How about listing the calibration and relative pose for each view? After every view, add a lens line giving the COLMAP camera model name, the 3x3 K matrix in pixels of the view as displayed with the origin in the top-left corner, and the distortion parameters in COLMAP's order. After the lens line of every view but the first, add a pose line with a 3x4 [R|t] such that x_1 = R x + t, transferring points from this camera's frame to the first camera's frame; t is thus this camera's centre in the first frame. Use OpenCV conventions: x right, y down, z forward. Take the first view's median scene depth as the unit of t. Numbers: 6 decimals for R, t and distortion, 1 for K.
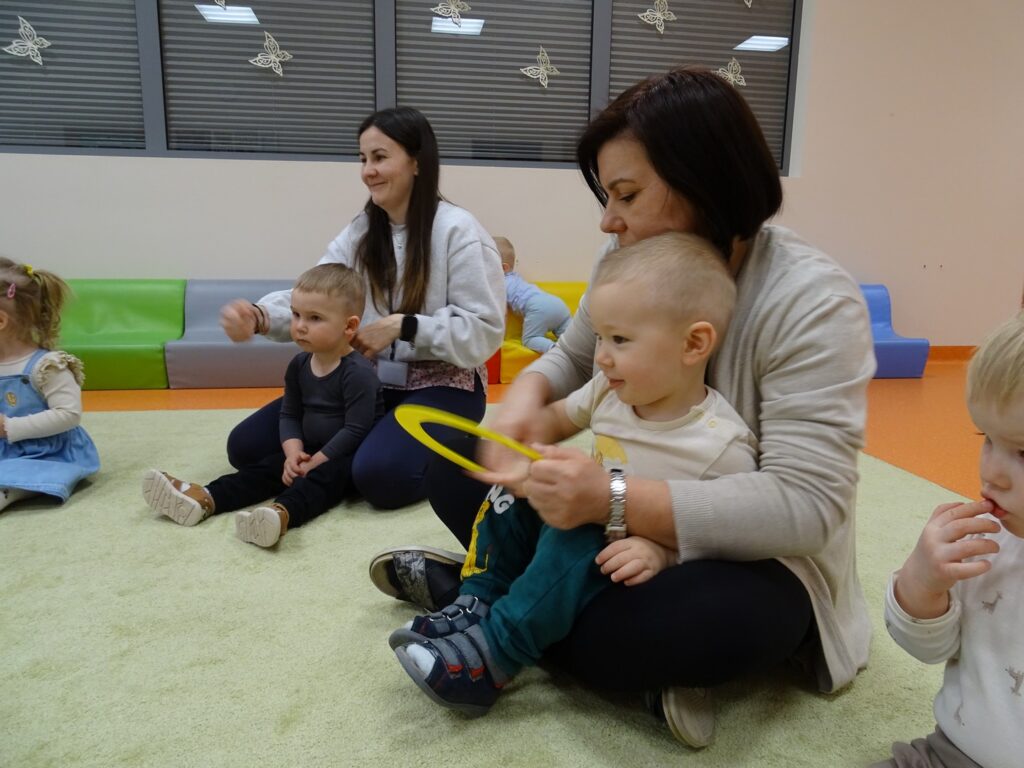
lens RADIAL K [[724.1, 0, 512.0], [0, 724.1, 384.0], [0, 0, 1]] dist [-0.004937, -0.004388]
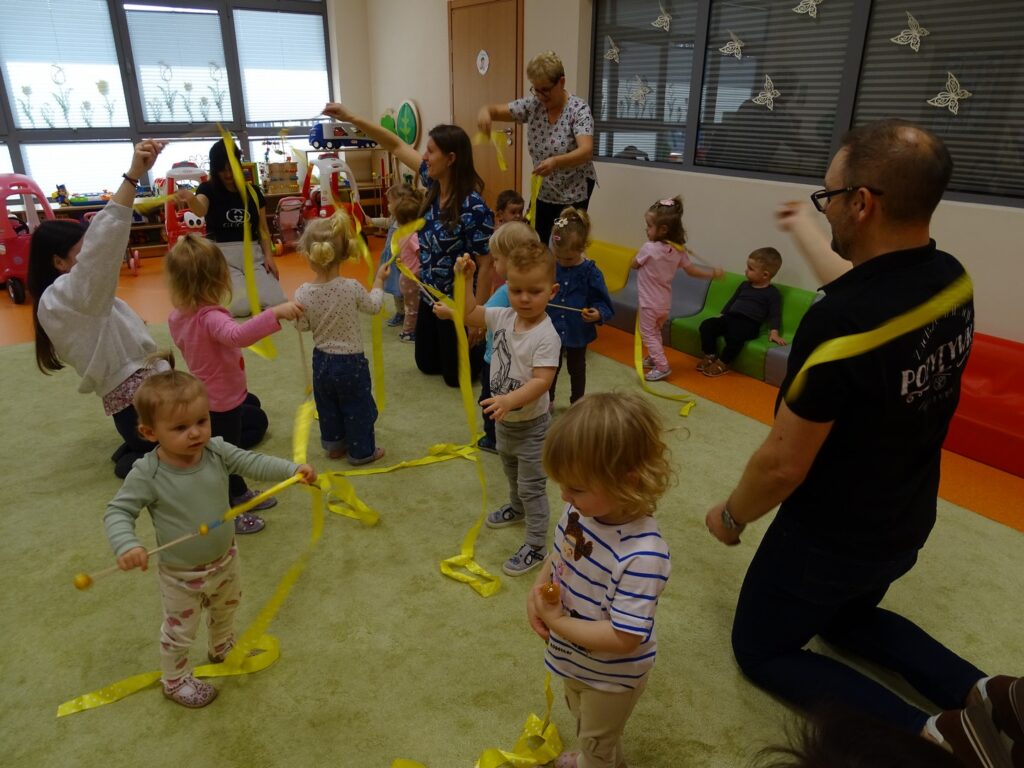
lens RADIAL K [[724.1, 0, 512.0], [0, 724.1, 384.0], [0, 0, 1]] dist [-0.004937, -0.004388]
pose [[0.428971, 0.288230, -0.856100, 0.449841], [-0.339201, 0.929771, 0.143068, -0.008075], [0.837214, 0.229018, 0.496612, 0.073311]]
